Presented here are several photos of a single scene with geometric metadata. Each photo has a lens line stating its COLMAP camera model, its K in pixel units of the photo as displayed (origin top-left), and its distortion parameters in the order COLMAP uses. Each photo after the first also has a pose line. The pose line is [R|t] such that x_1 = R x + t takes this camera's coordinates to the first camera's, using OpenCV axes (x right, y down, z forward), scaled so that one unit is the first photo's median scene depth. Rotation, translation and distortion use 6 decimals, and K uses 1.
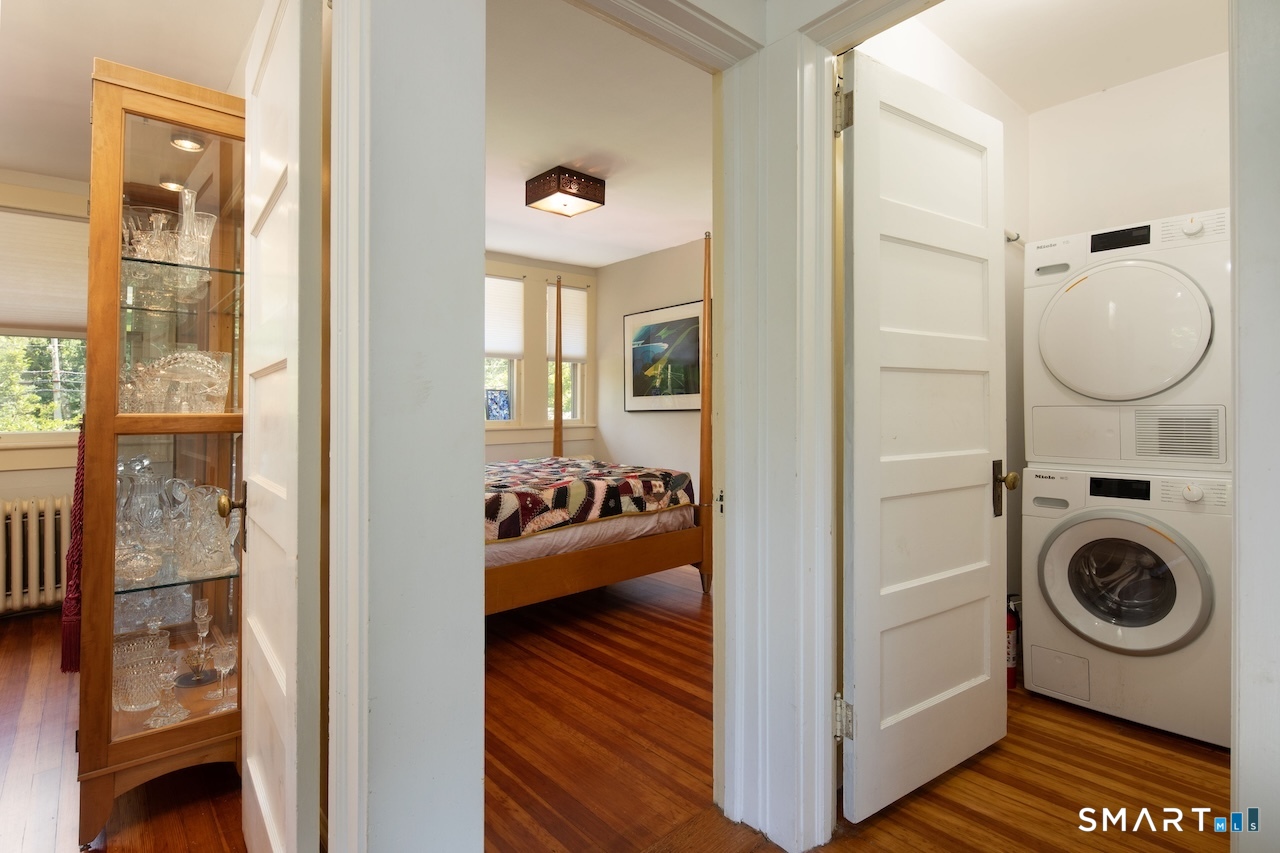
lens RADIAL K [[624.4, 0, 639.4], [0, 624.4, 404.2], [0, 0, 1]] dist [0.000020, -0.000067]
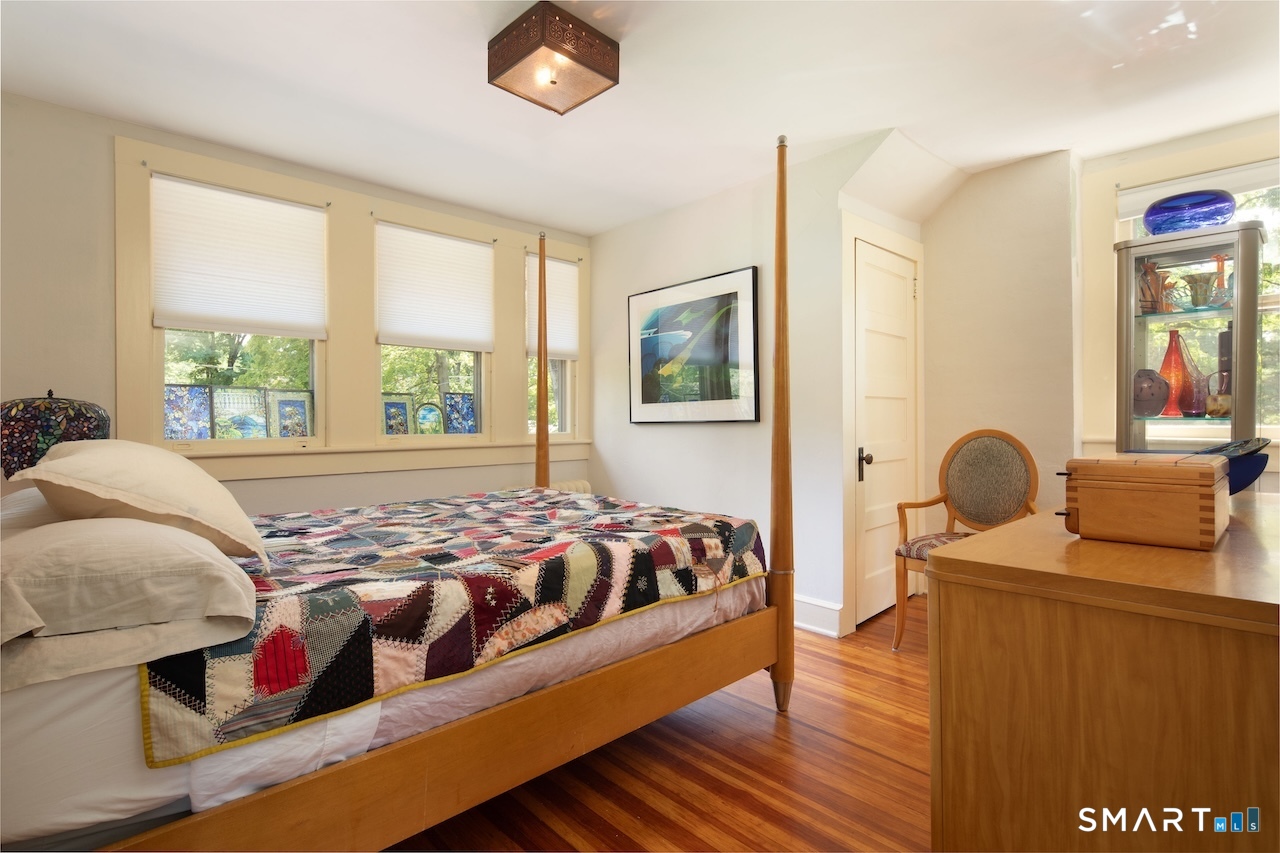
lens RADIAL K [[618.7, 0, 640.0], [0, 618.7, 459.6], [0, 0, 1]] dist [0.000944, -0.000050]
pose [[0.999502, 0.002917, 0.031408, -0.058347], [-0.005022, 0.997731, 0.067139, 0.008533], [-0.031141, -0.067263, 0.997249, 0.411435]]
